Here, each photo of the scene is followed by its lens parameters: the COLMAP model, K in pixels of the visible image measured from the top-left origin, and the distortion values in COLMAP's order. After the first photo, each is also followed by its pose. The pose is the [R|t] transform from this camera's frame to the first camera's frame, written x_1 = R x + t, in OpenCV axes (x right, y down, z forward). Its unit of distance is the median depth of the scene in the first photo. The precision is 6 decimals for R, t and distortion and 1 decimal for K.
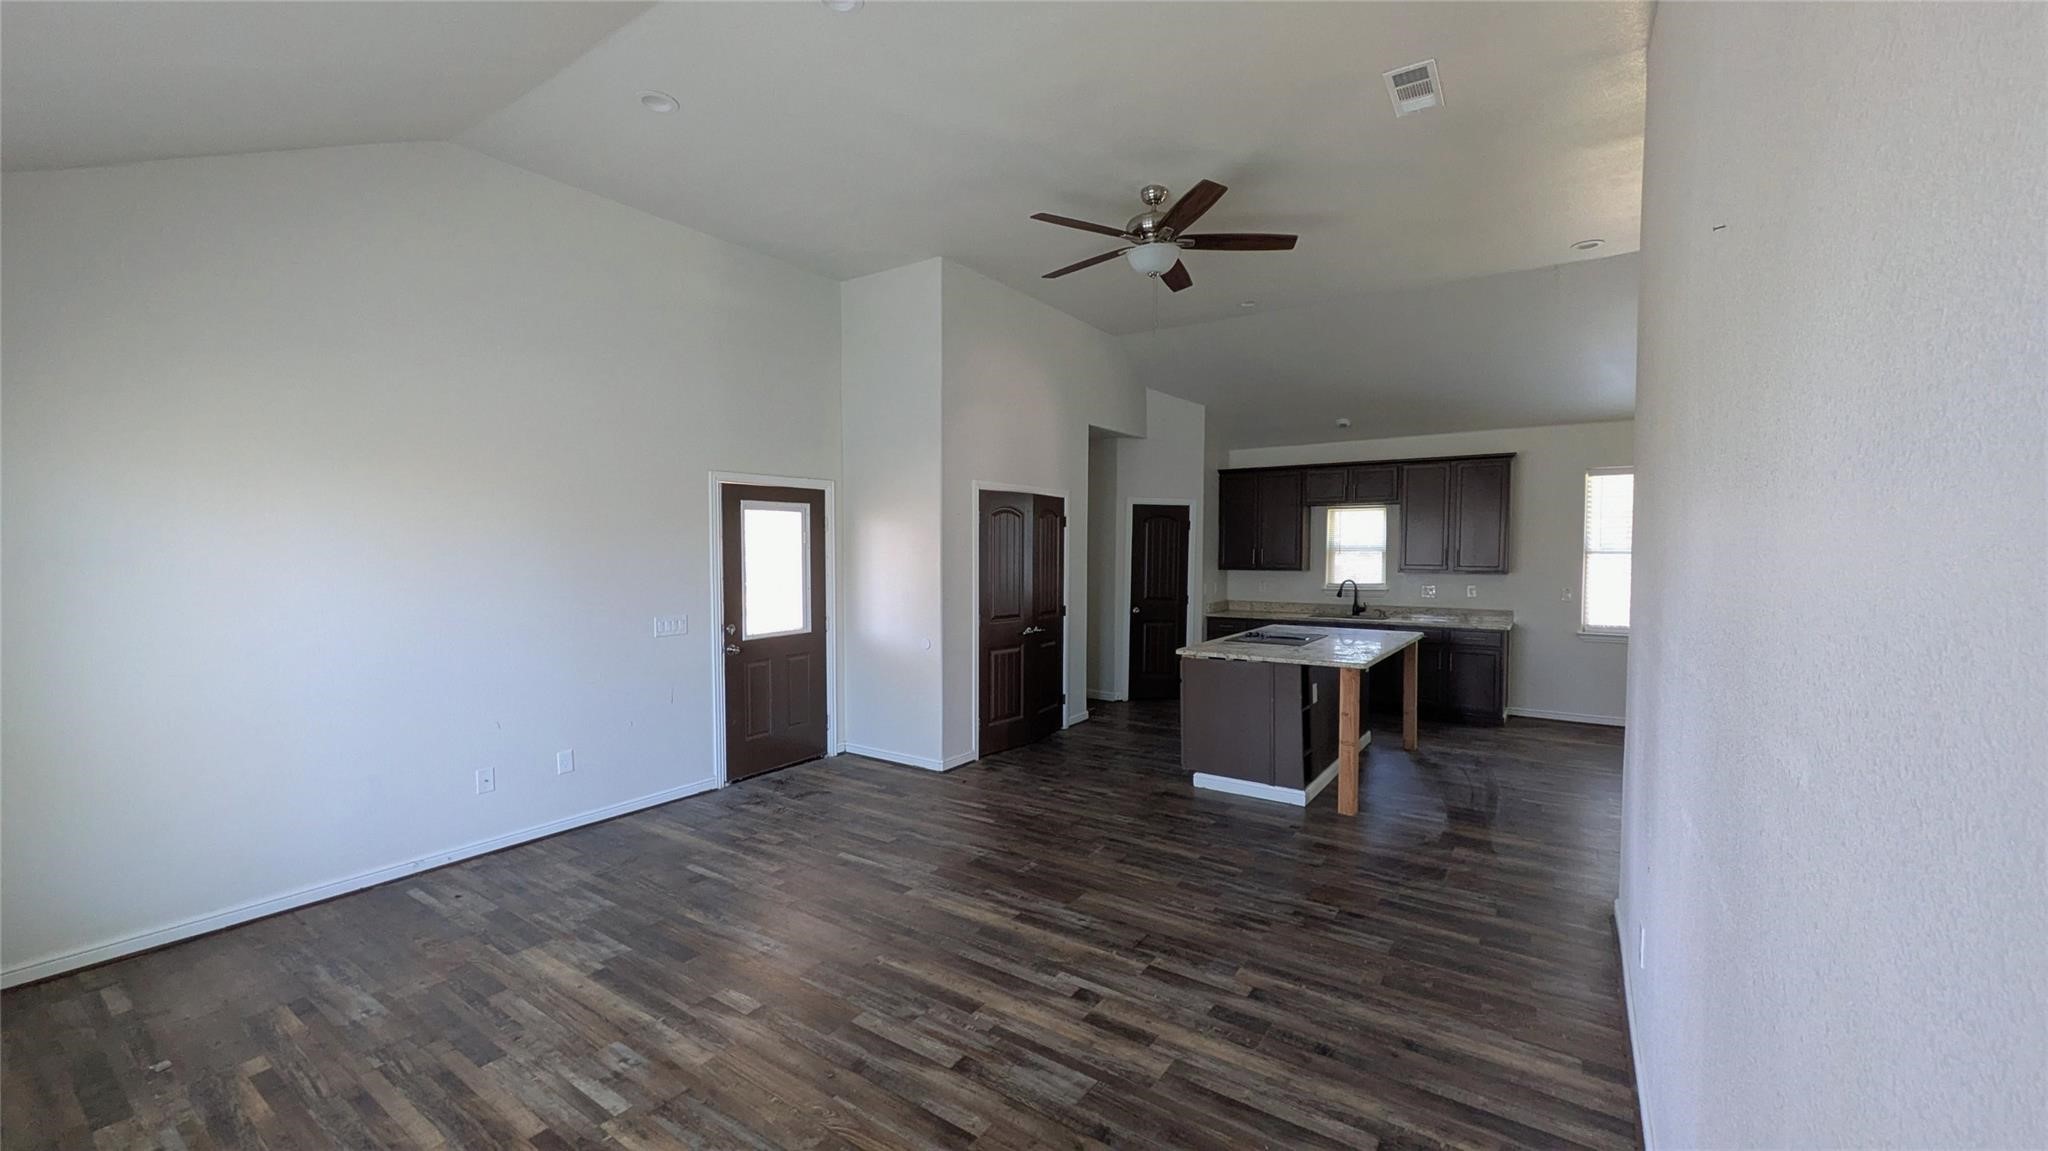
lens RADIAL K [[802.6, 0, 1025.2], [0, 802.6, 572.5], [0, 0, 1]] dist [0.001375, 0.000157]
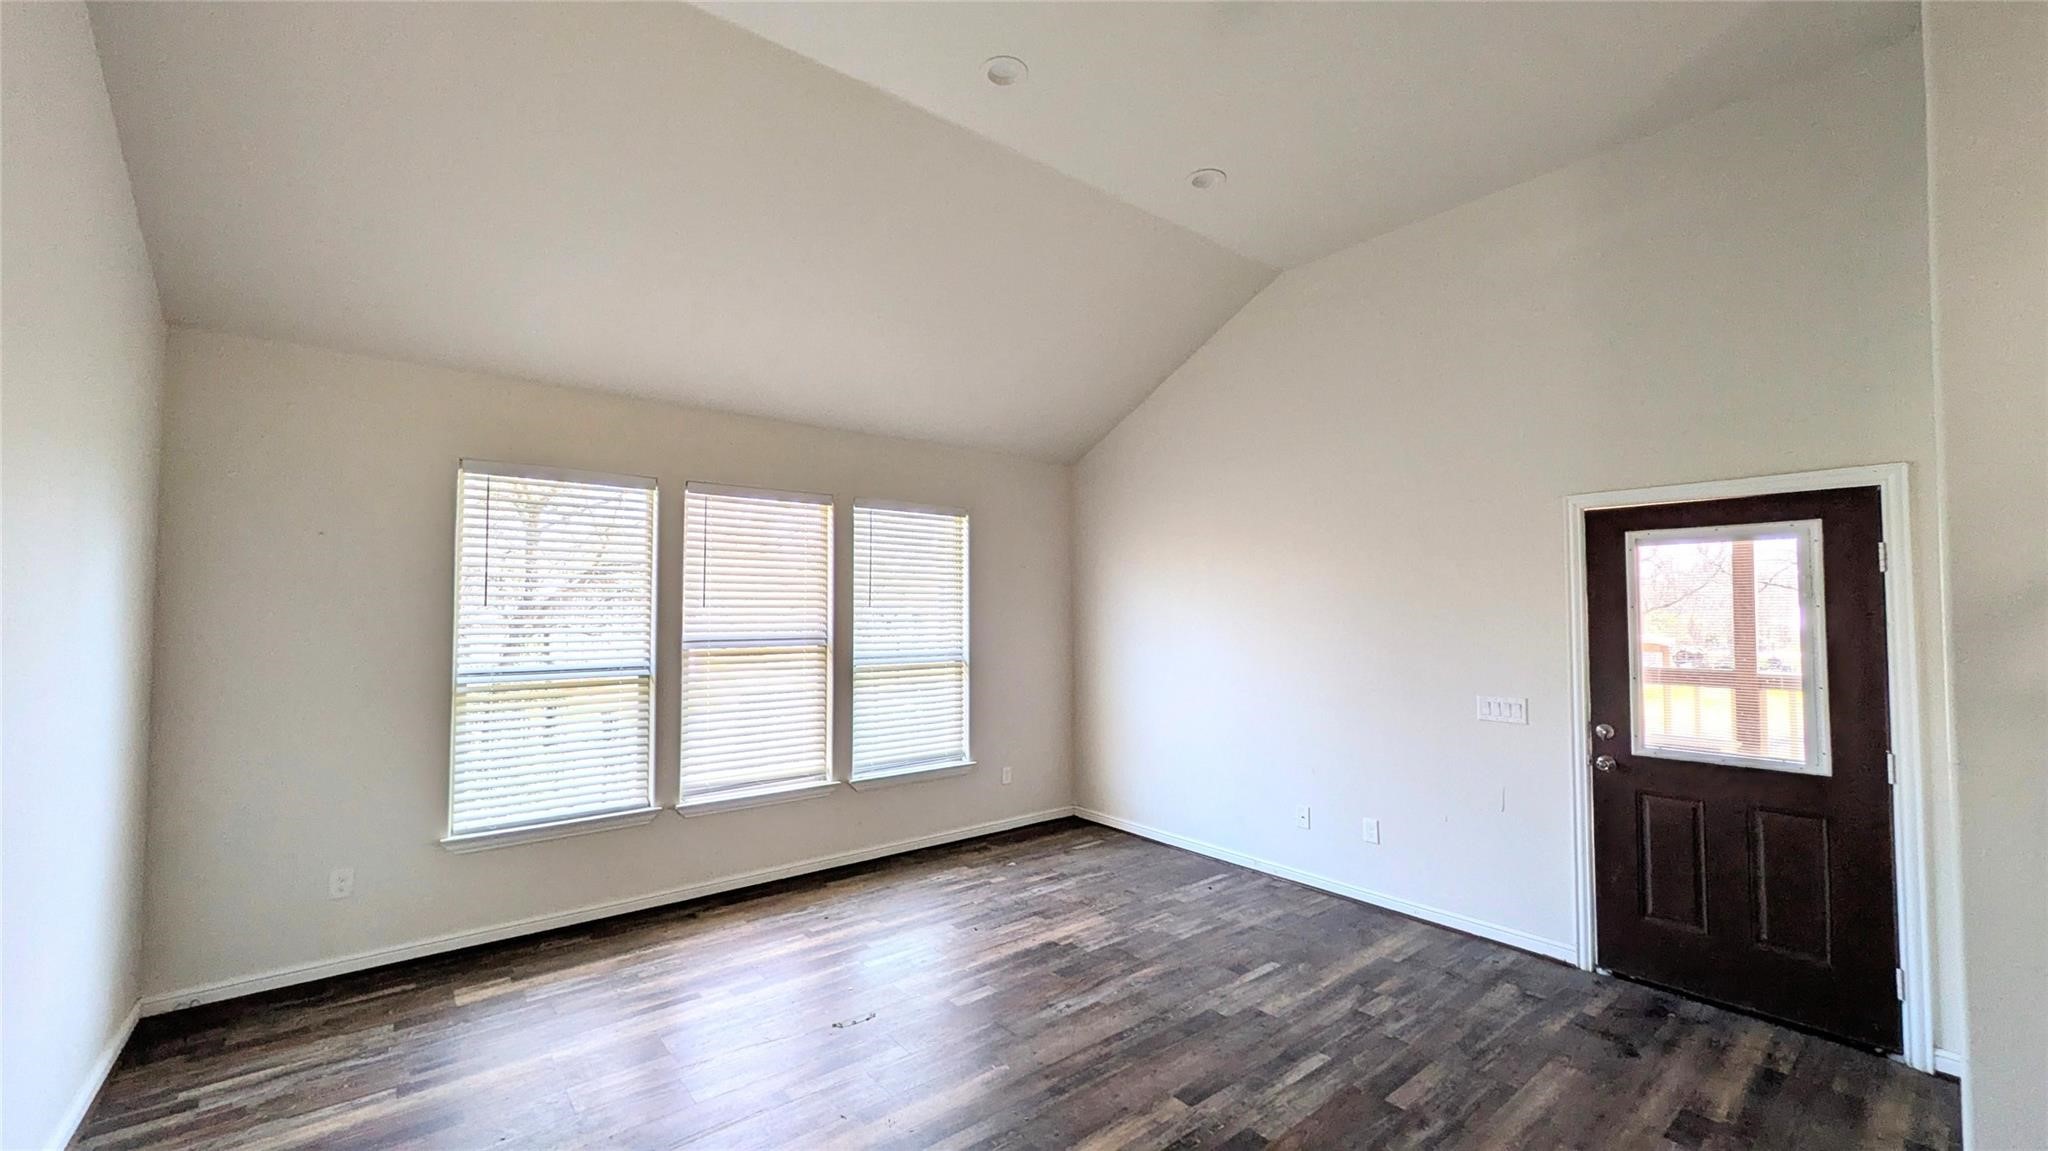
lens RADIAL K [[802.6, 0, 1025.5], [0, 802.6, 580.9], [0, 0, 1]] dist [0.001375, 0.000157]
pose [[-0.289730, -0.035367, -0.956455, 0.475656], [-0.033801, 0.999072, -0.026704, -0.022267], [0.956511, 0.024593, -0.290656, 0.886546]]
